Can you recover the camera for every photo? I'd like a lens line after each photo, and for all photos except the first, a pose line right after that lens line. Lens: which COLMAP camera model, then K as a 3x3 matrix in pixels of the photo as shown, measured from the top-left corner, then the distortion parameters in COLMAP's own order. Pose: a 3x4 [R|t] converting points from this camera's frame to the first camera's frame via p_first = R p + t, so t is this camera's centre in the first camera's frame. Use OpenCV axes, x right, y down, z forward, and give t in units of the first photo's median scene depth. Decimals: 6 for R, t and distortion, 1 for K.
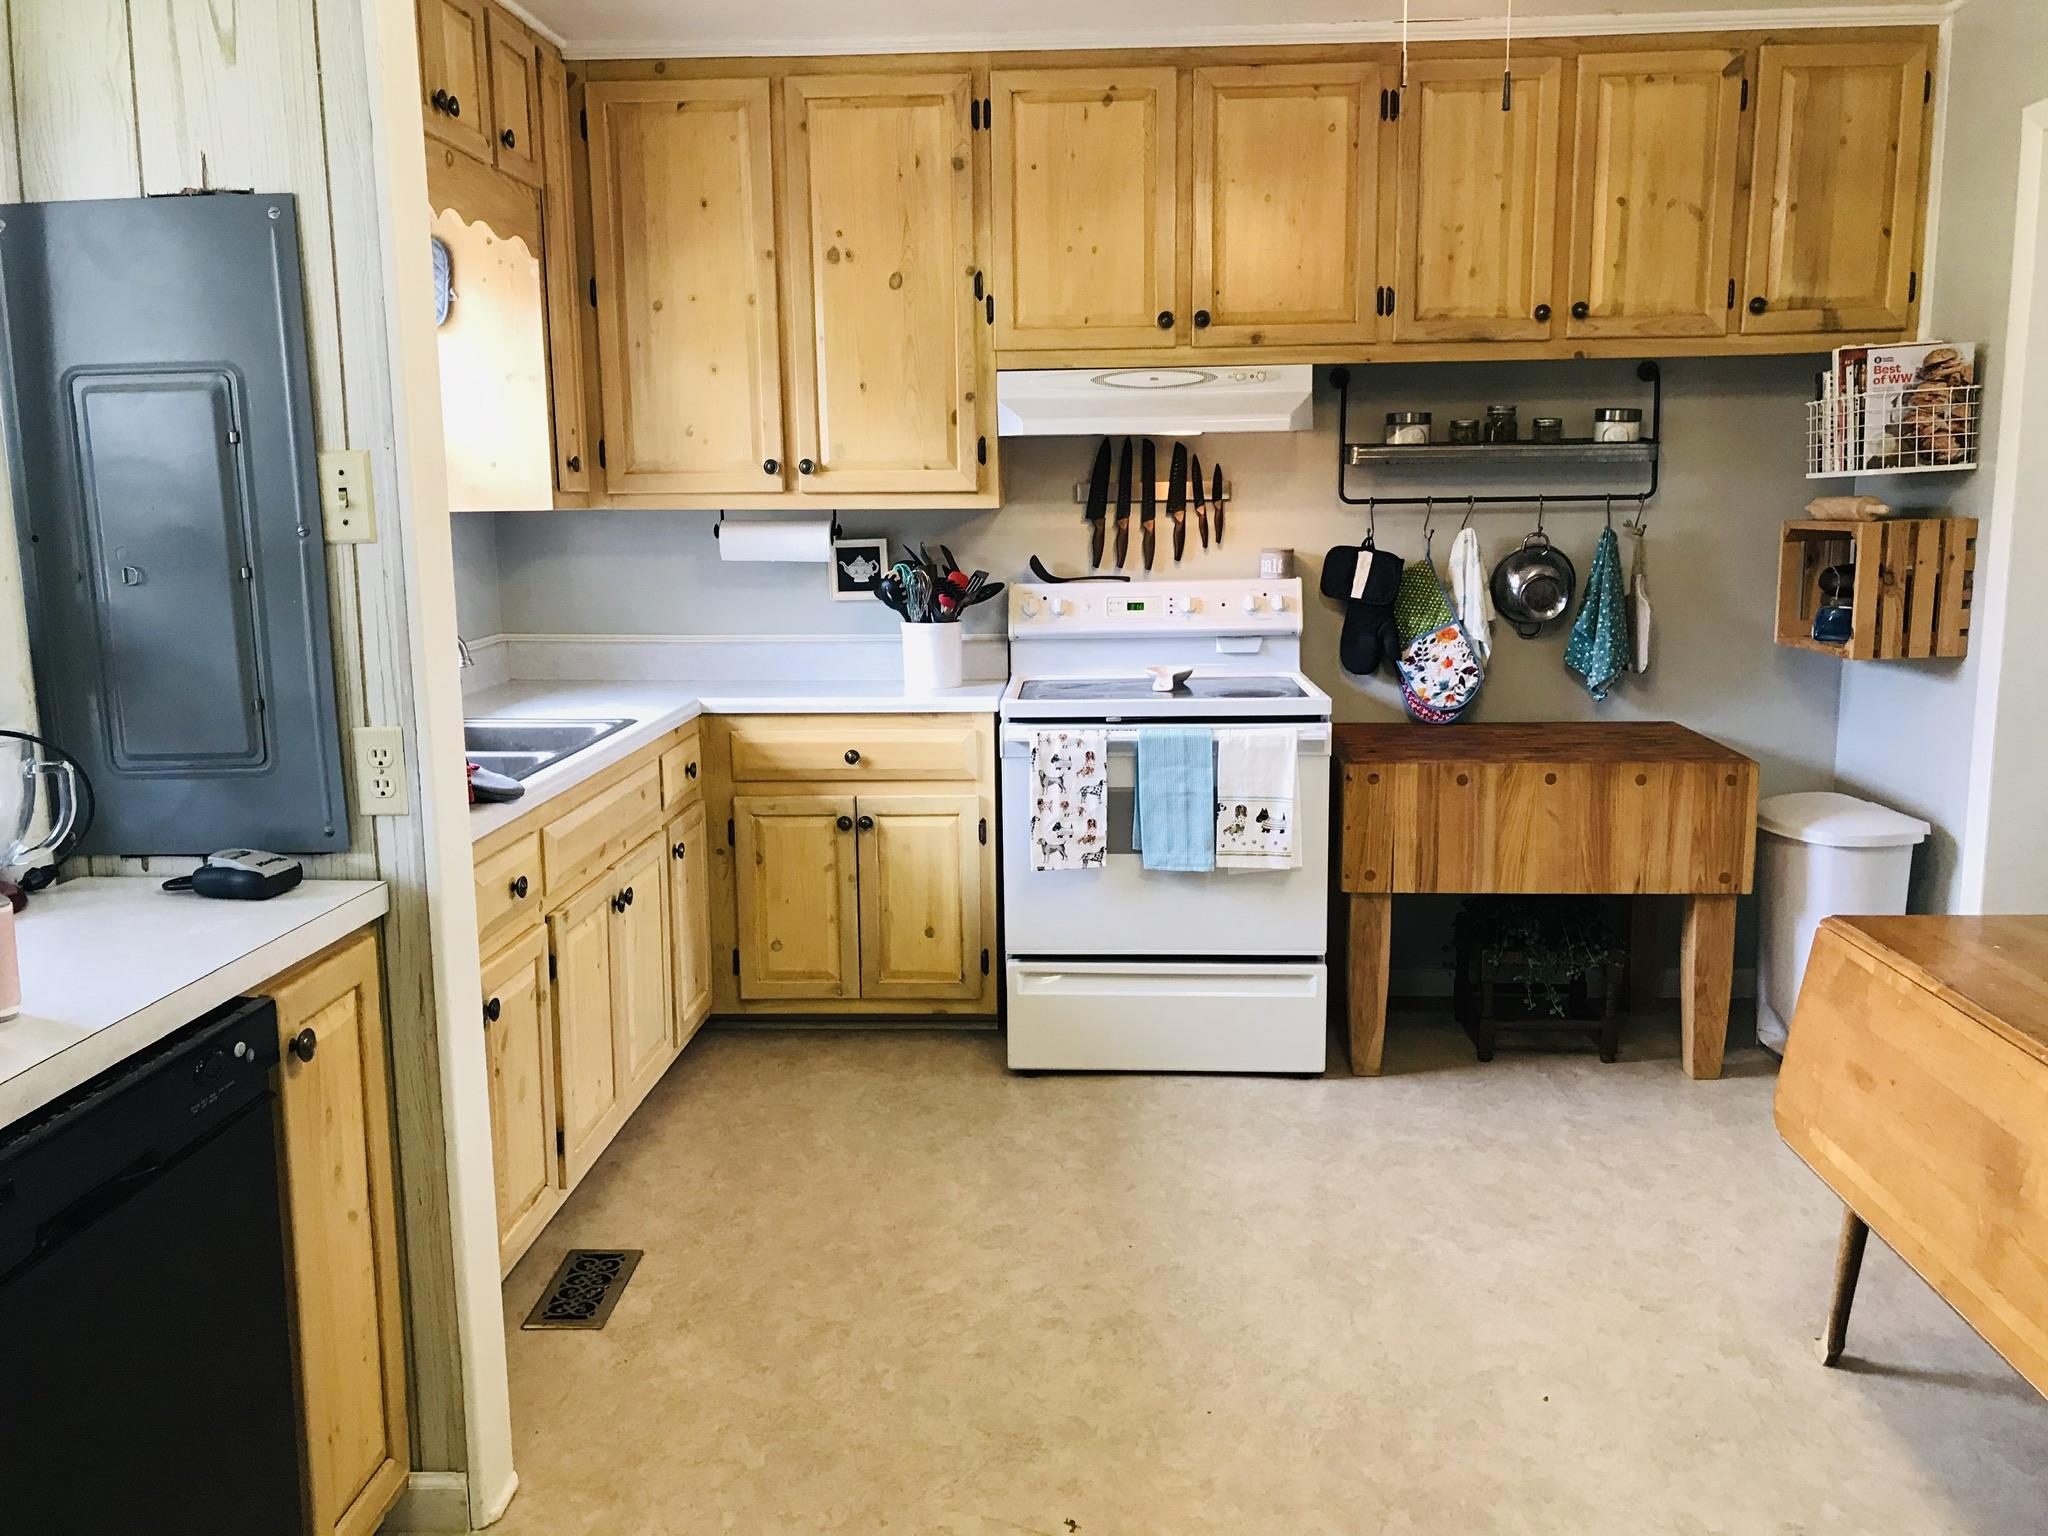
lens RADIAL K [[1667.7, 0, 1024.0], [0, 1667.7, 768.0], [0, 0, 1]] dist [0.022099, -0.012396]
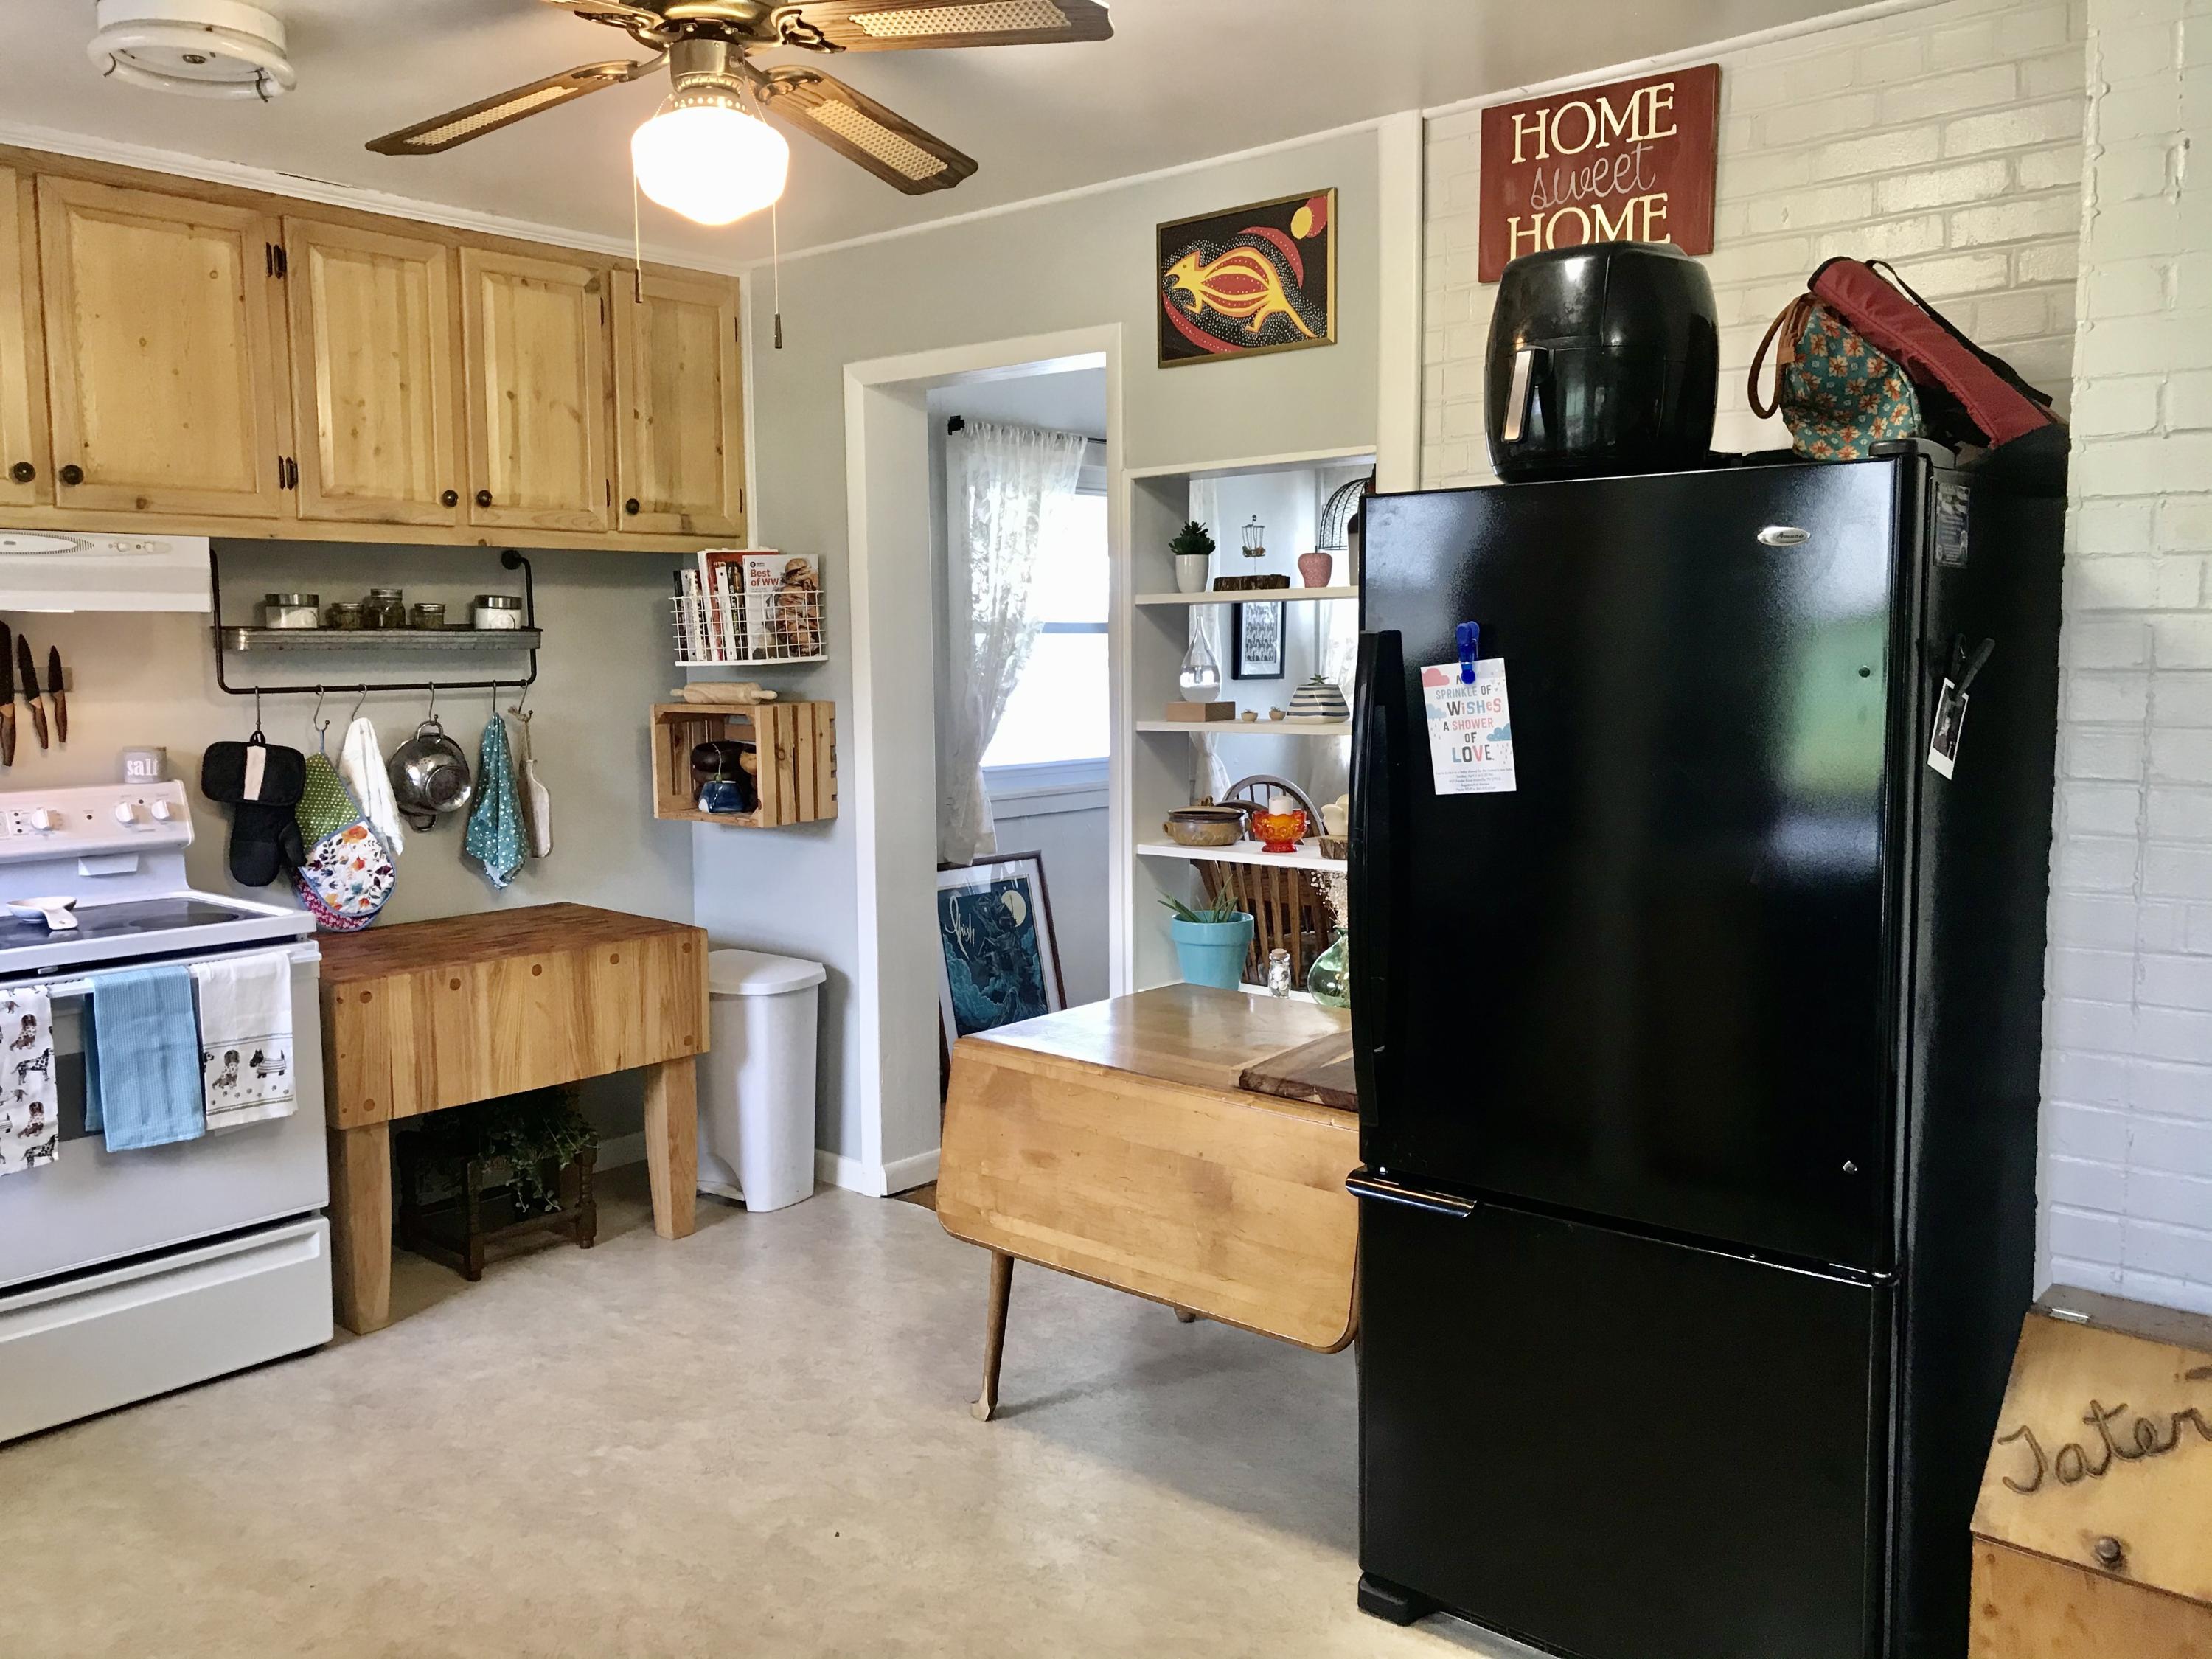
lens RADIAL K [[1801.3, 0, 1106.0], [0, 1801.3, 829.5], [0, 0, 1]] dist [0.022099, -0.012396]
pose [[0.615702, -0.074728, 0.784428, -0.296962], [0.127695, 0.991797, -0.005746, -0.026041], [-0.777564, 0.103705, 0.620193, 0.070400]]
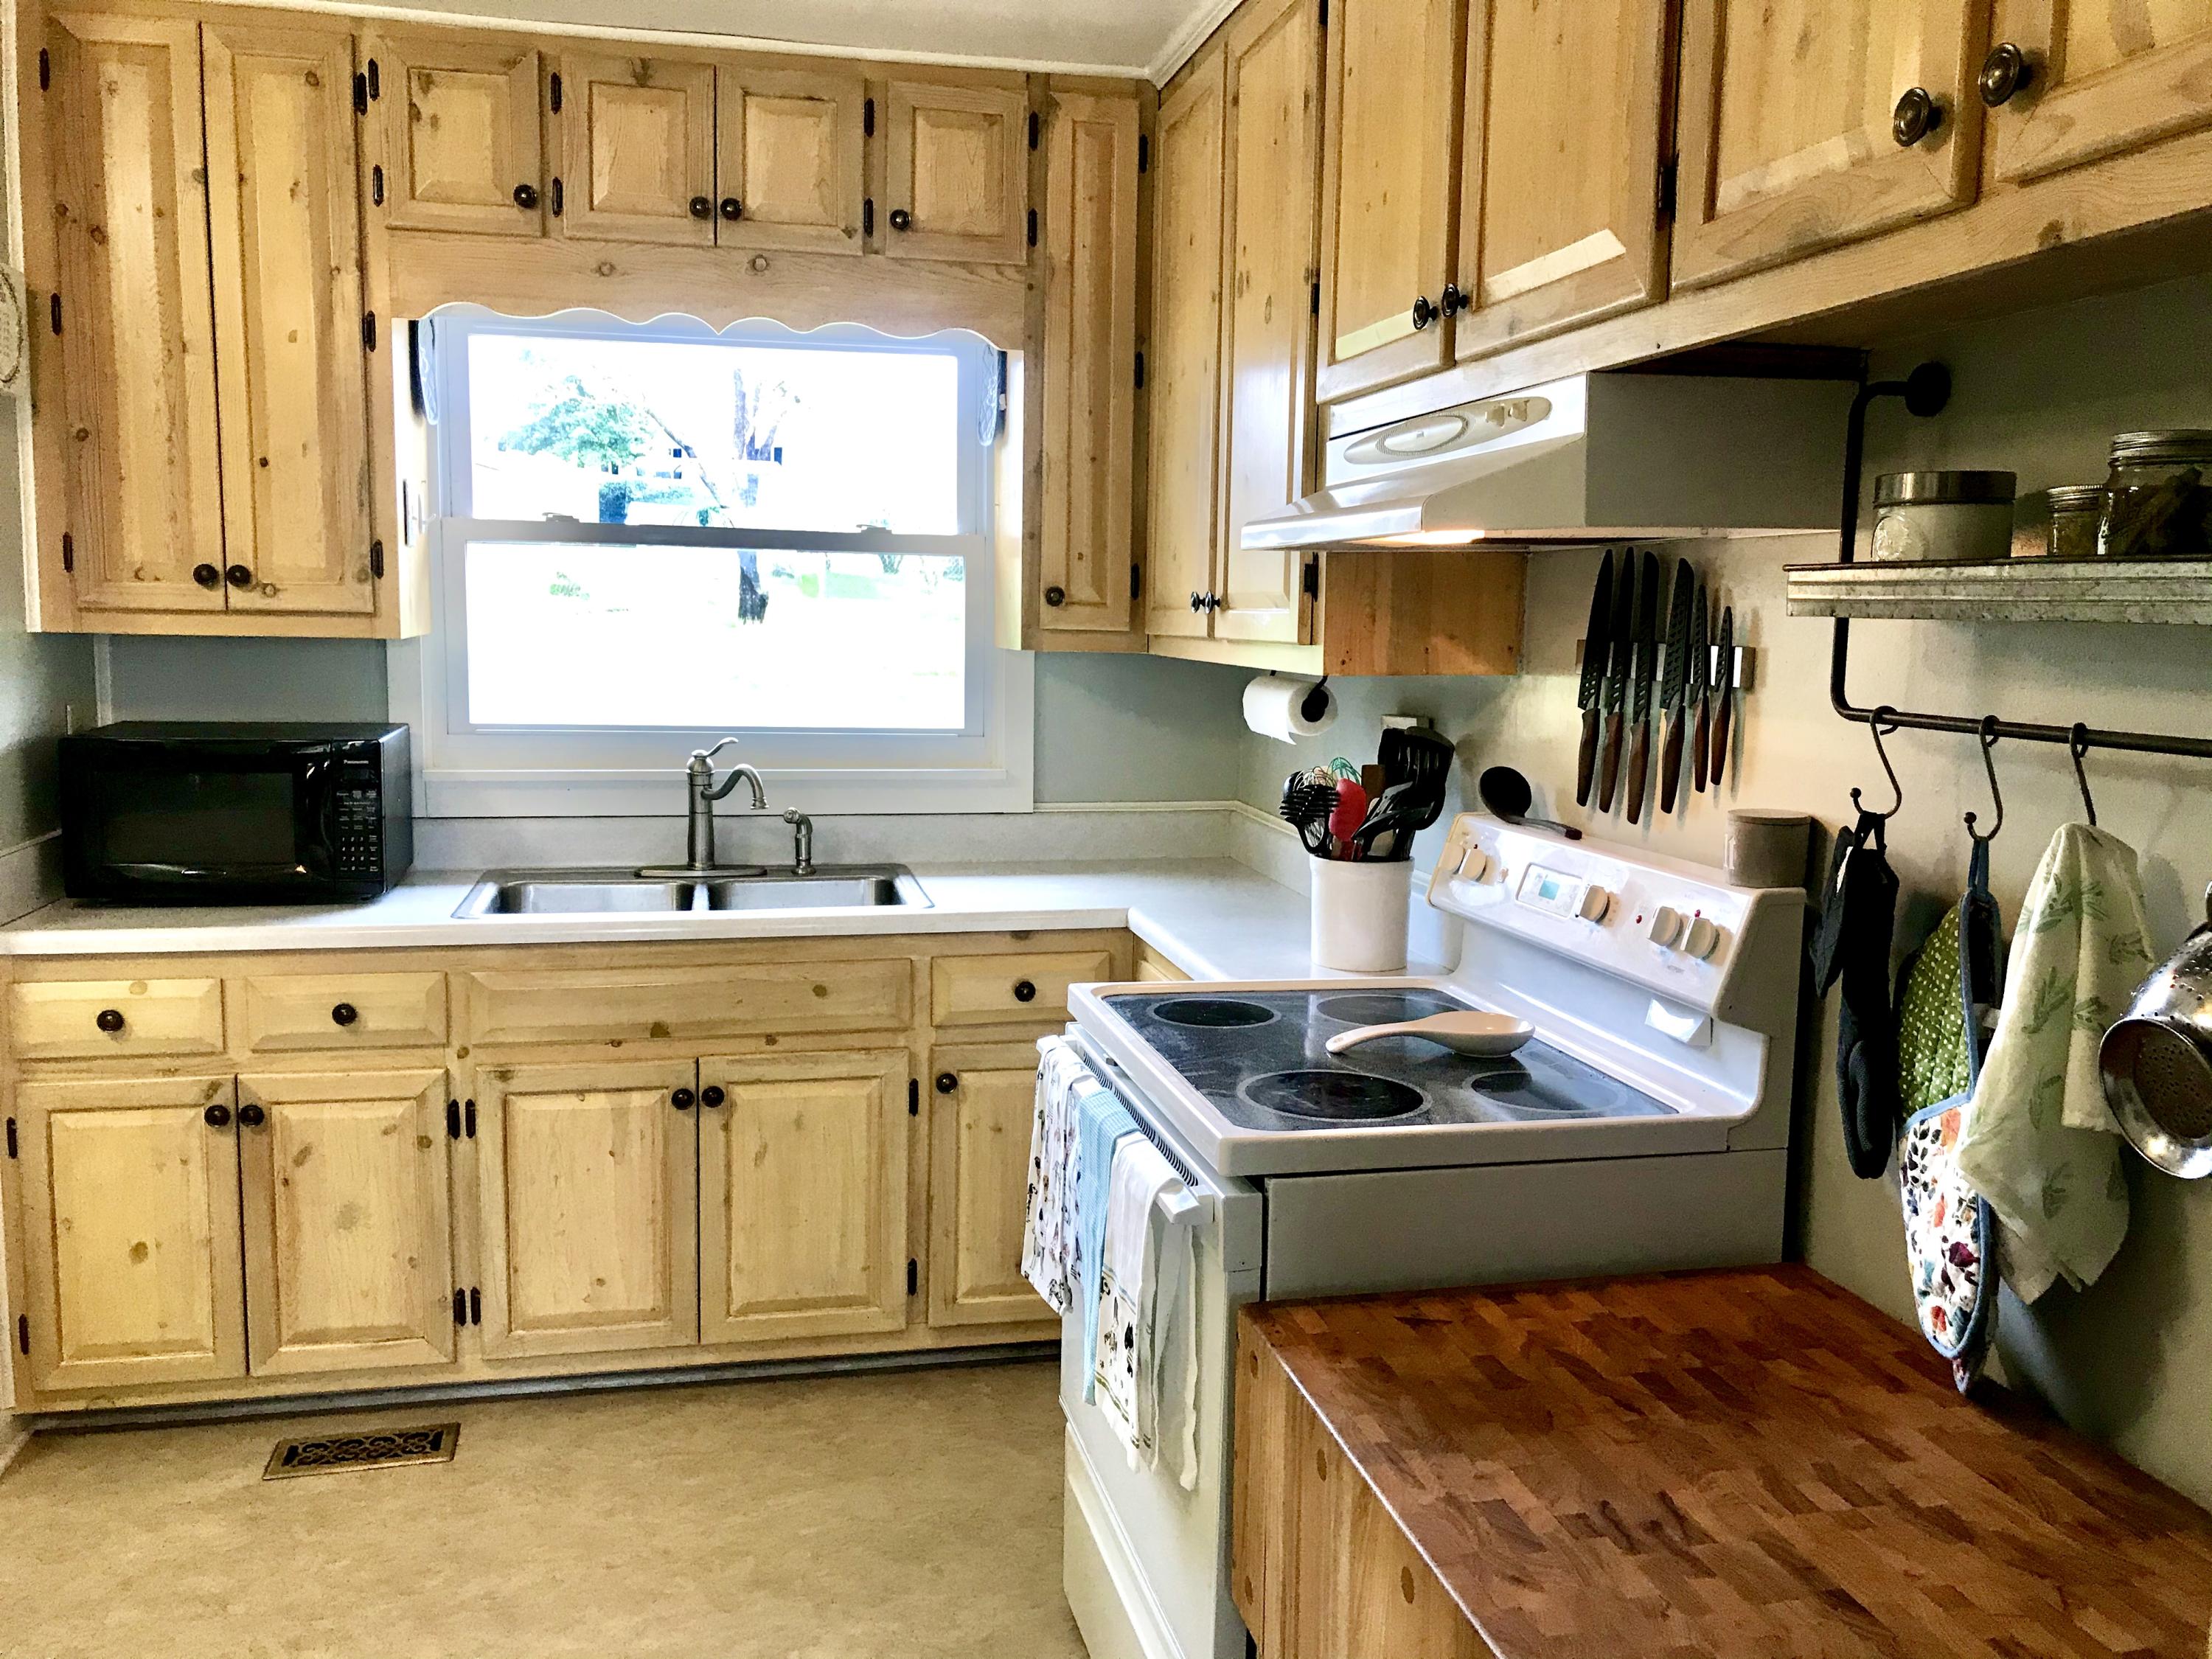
lens RADIAL K [[1801.3, 0, 1106.0], [0, 1801.3, 829.5], [0, 0, 1]] dist [0.022099, -0.012396]
pose [[0.268350, 0.136085, -0.953661, 0.596342], [-0.178610, 0.979835, 0.089561, -0.154234], [0.946619, 0.146299, 0.287245, 0.799130]]
